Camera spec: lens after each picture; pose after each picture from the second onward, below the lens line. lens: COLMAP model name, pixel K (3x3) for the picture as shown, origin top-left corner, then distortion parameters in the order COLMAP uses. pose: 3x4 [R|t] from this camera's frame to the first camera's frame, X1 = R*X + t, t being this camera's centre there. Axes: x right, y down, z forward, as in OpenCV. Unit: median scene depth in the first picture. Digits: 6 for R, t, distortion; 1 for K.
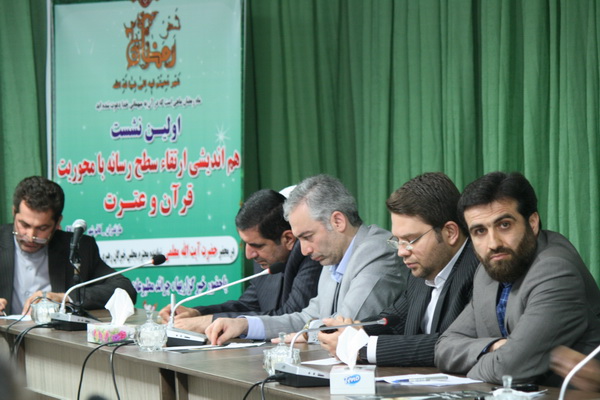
lens RADIAL K [[3086.6, 0, 300.0], [0, 3086.6, 200.0], [0, 0, 1]] dist [1.154333, 1.026148]
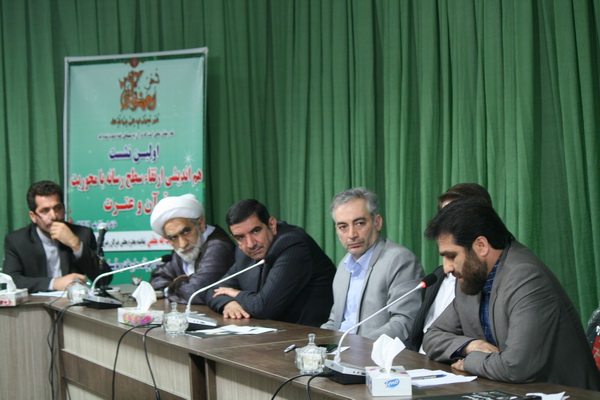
lens RADIAL K [[1681.3, 0, 300.0], [0, 1681.3, 200.0], [0, 0, 1]] dist [-0.099923, -0.515734]
pose [[0.996298, 0.005088, 0.085818, -0.040027], [-0.005698, 0.999960, 0.006862, -0.007265], [-0.085780, -0.007326, 0.996287, 0.230783]]
